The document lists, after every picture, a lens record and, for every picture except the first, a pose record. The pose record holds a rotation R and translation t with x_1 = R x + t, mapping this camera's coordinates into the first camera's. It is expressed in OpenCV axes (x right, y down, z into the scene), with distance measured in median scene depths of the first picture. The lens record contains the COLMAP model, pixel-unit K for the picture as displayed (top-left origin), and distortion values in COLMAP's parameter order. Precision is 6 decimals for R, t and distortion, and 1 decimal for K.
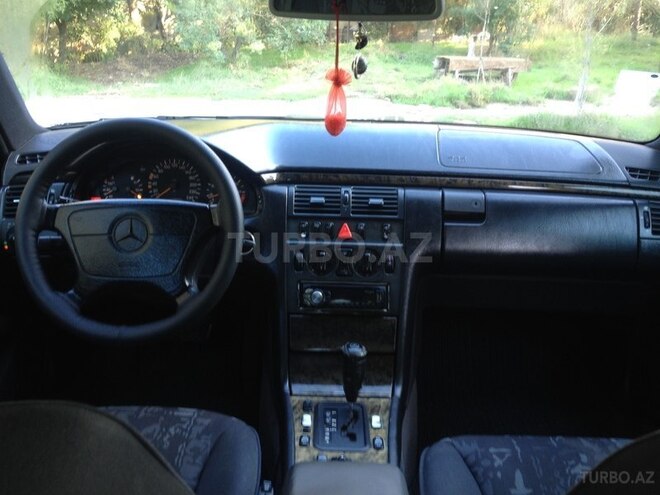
lens RADIAL K [[610.7, 0, 324.5], [0, 610.7, 249.1], [0, 0, 1]] dist [0.125209, -0.236673]
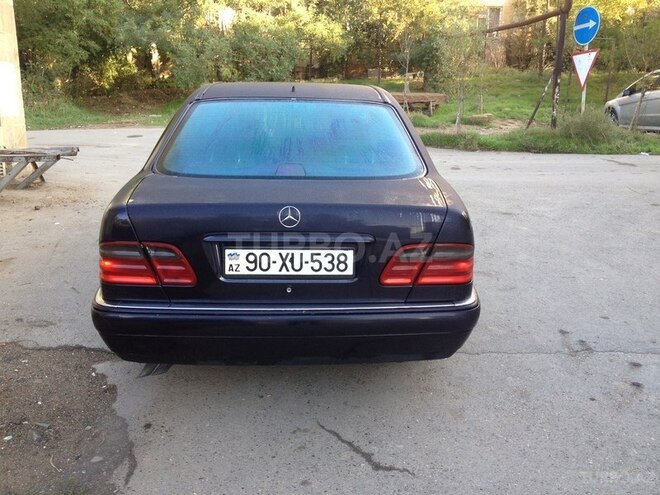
lens RADIAL K [[610.7, 0, 324.5], [0, 610.7, 249.1], [0, 0, 1]] dist [0.125209, -0.236673]
pose [[0.998666, -0.018432, 0.048244, 0.002401], [0.020462, 0.998911, -0.041935, 0.063733], [-0.047419, 0.042866, 0.997955, -0.250582]]
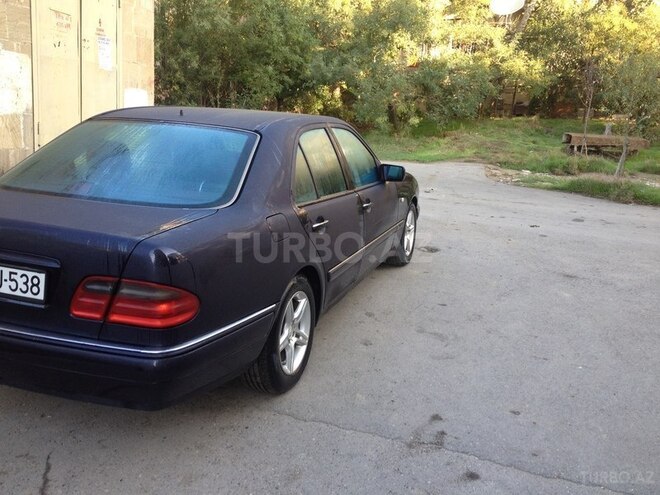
lens RADIAL K [[610.7, 0, 324.5], [0, 610.7, 249.1], [0, 0, 1]] dist [0.125209, -0.236673]
pose [[0.948026, 0.098665, -0.302508, 0.112279], [-0.127862, 0.988702, -0.078231, 0.055714], [0.291372, 0.112844, 0.949931, -0.220157]]
